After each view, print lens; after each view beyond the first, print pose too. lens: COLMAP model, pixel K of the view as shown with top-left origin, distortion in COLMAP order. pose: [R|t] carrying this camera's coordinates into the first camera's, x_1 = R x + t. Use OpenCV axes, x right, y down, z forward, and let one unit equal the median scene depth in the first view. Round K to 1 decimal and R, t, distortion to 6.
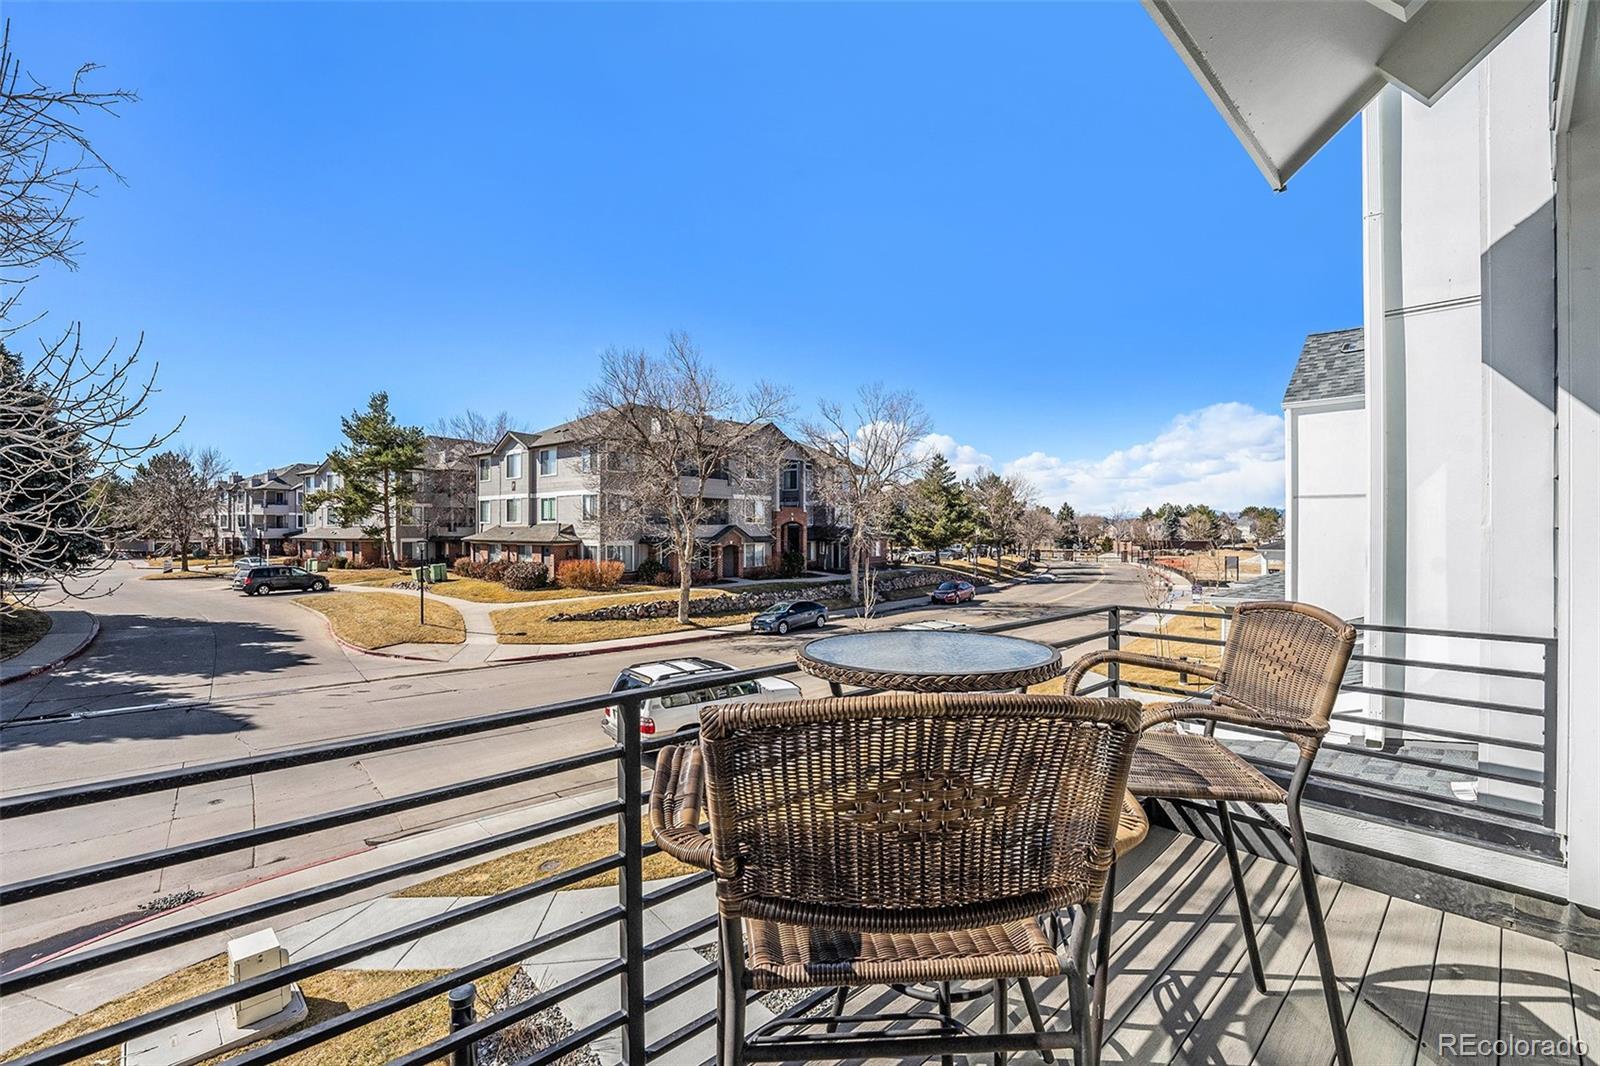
lens RADIAL K [[648.5, 0, 799.0], [0, 648.5, 530.4], [0, 0, 1]] dist [-0.004206, -0.000167]
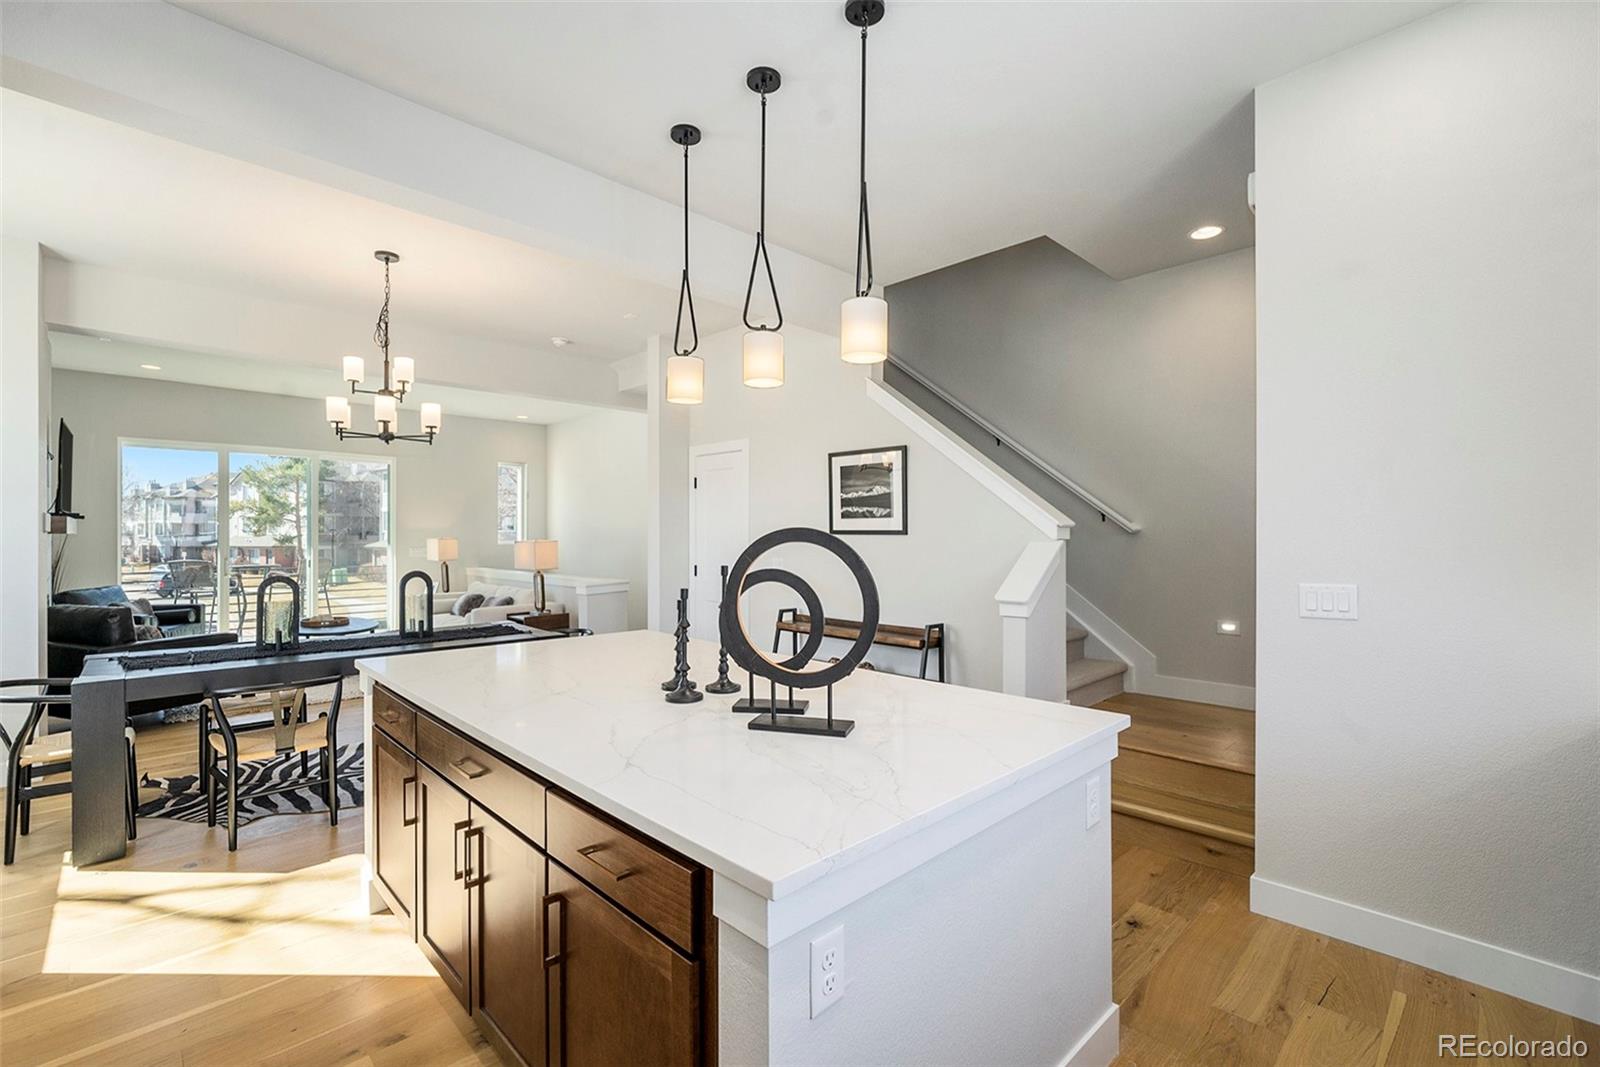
lens RADIAL K [[693.9, 0, 799.0], [0, 693.9, 528.9], [0, 0, 1]] dist [-0.002112, -0.000158]
pose [[0.999447, -0.000652, 0.033240, 0.152104], [0.001045, 0.999930, -0.011811, -0.001355], [-0.033230, 0.011839, 0.999378, -0.171638]]
